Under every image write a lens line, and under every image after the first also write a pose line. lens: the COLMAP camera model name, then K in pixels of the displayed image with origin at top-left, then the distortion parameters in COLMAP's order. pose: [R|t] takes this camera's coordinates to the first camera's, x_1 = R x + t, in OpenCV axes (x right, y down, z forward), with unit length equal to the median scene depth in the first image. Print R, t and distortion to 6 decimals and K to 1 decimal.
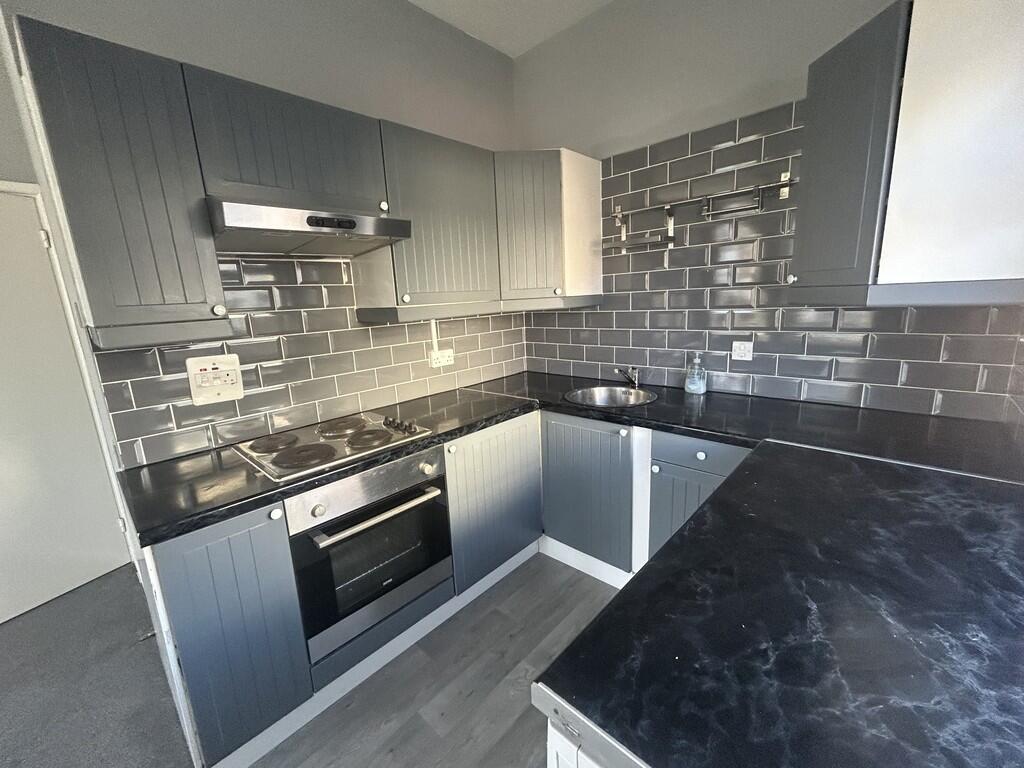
lens RADIAL K [[417.9, 0, 511.6], [0, 417.9, 380.4], [0, 0, 1]] dist [0.000975, -0.000683]
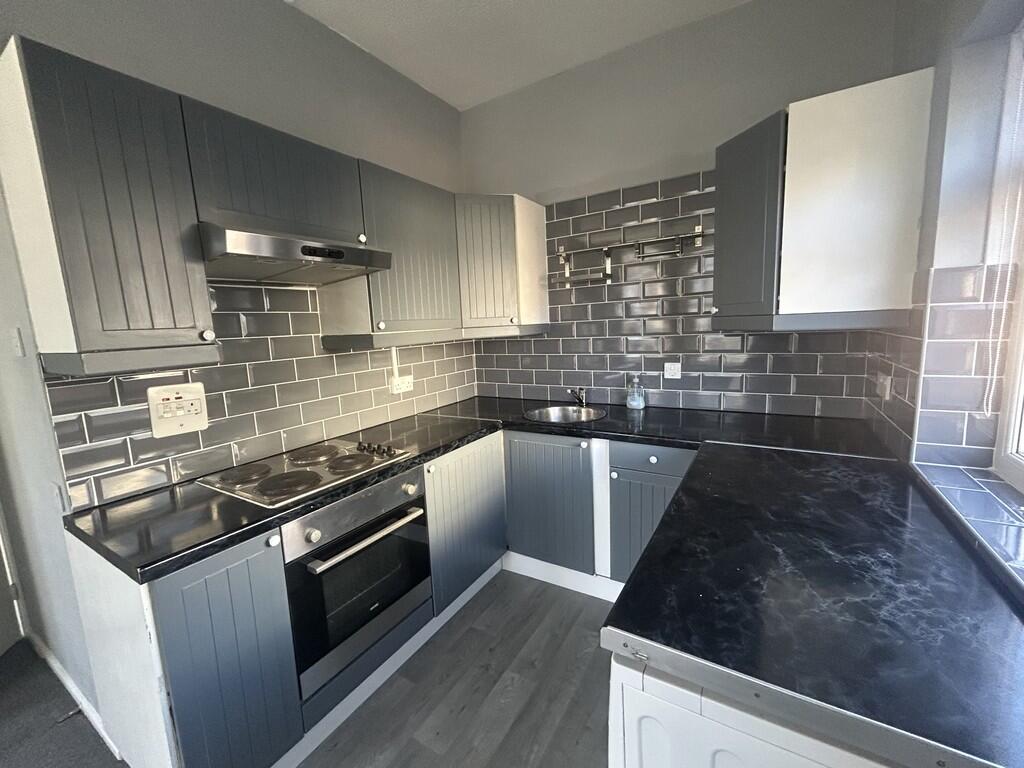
lens RADIAL K [[417.9, 0, 511.6], [0, 417.9, 380.4], [0, 0, 1]] dist [0.000975, -0.000683]
pose [[0.979618, -0.024031, 0.199429, -0.149196], [0.038640, 0.996820, -0.069689, 0.025225], [-0.197120, 0.075975, 0.977431, -0.069968]]
